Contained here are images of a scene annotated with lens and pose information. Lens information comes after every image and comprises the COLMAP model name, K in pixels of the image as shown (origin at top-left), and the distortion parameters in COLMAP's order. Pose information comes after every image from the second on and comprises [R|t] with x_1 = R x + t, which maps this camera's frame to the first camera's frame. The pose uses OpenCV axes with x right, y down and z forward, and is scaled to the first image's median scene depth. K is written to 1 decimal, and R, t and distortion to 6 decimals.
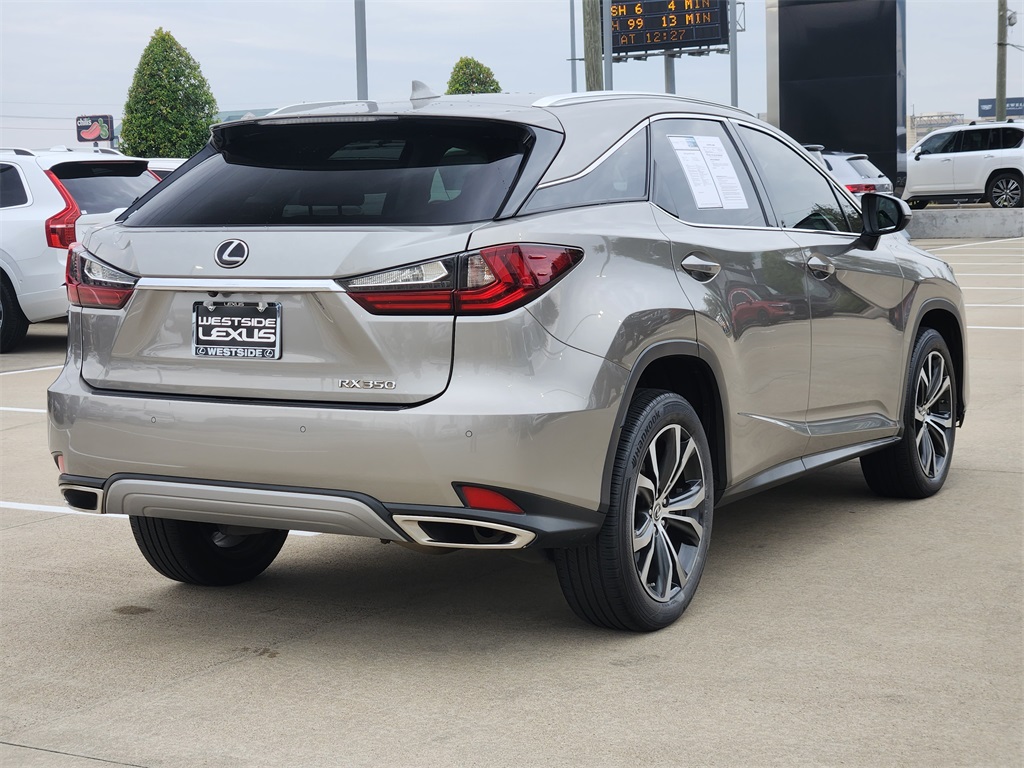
lens RADIAL K [[1778.9, 0, 398.5], [0, 1778.9, 383.9], [0, 0, 1]] dist [-0.018275, 0.213658]
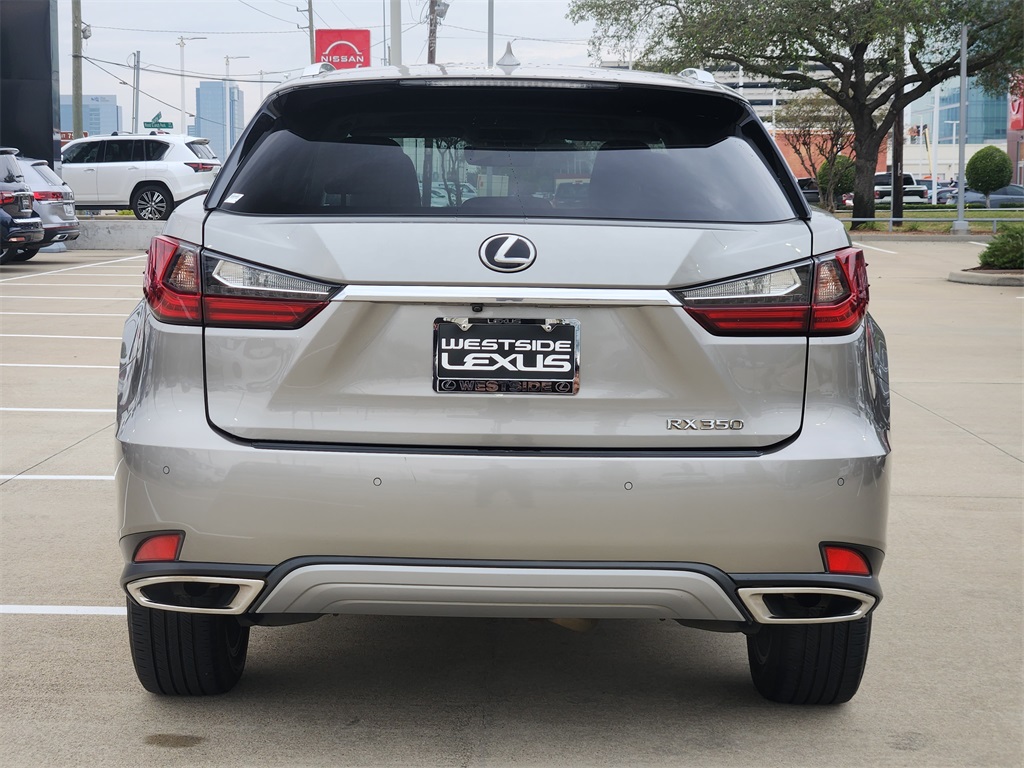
lens RADIAL K [[1863.7, 0, 512.0], [0, 1863.7, 384.0], [0, 0, 1]] dist [-0.313448, 2.208381]
pose [[0.854689, -0.017989, 0.518828, -0.494136], [0.022306, 0.999749, -0.002082, -0.017048], [-0.518660, 0.013353, 0.854876, 0.335270]]
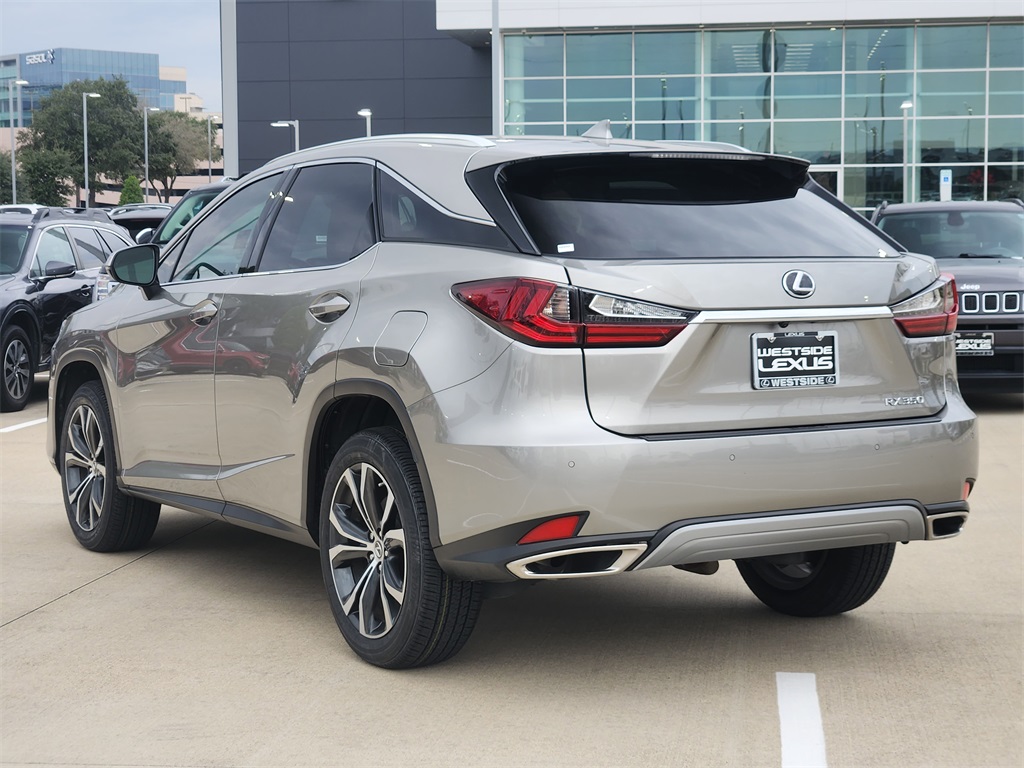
lens RADIAL K [[1863.7, 0, 512.0], [0, 1863.7, 384.0], [0, 0, 1]] dist [-0.313448, 2.208381]
pose [[0.470280, -0.047833, 0.881220, -1.102495], [0.082643, 0.996529, 0.009988, -0.040488], [-0.878639, 0.068130, 0.472601, 0.645866]]
